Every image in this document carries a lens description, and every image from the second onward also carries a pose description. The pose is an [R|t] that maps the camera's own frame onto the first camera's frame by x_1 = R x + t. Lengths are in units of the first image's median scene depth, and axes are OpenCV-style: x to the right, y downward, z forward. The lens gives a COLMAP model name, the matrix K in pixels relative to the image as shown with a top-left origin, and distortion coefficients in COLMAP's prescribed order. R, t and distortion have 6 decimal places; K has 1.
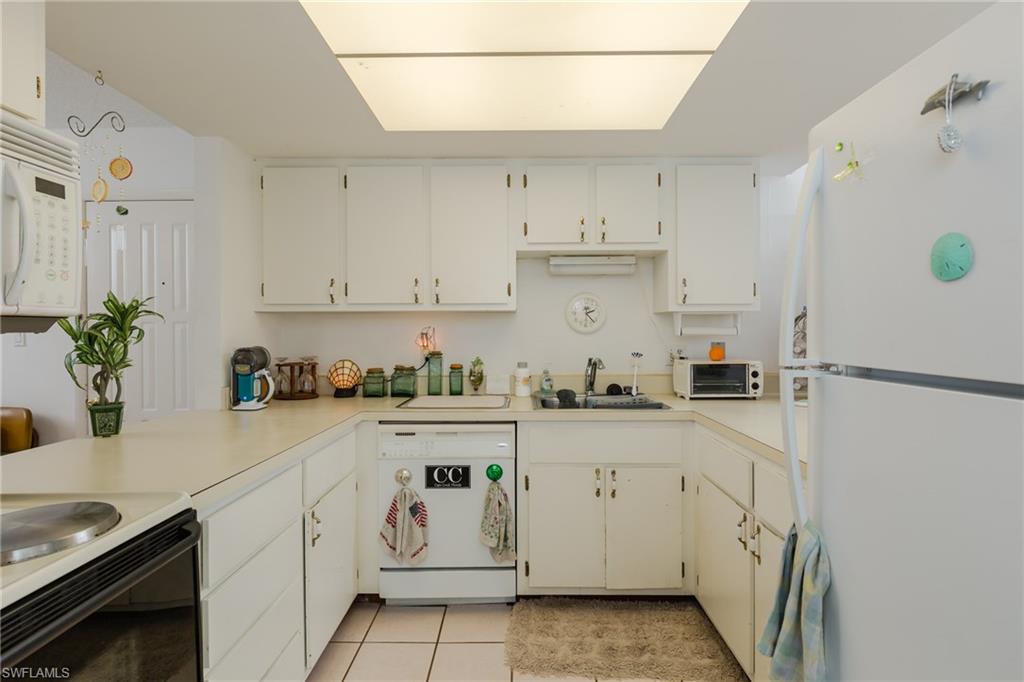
lens RADIAL K [[514.1, 0, 512.0], [0, 514.1, 341.0], [0, 0, 1]] dist [0.000821, 0.000149]
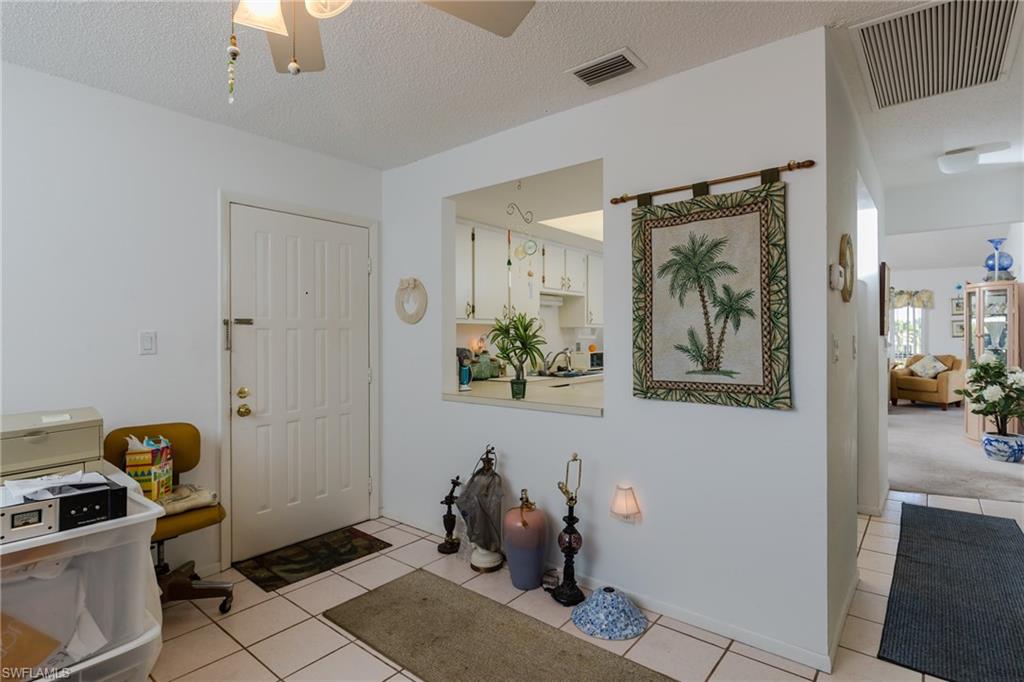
lens RADIAL K [[514.1, 0, 512.0], [0, 514.1, 341.0], [0, 0, 1]] dist [0.000821, 0.000149]
pose [[0.625718, -0.005915, 0.780027, -1.329207], [0.019622, 0.999774, -0.008159, 0.007143], [-0.779802, 0.020411, 0.625693, -0.021348]]
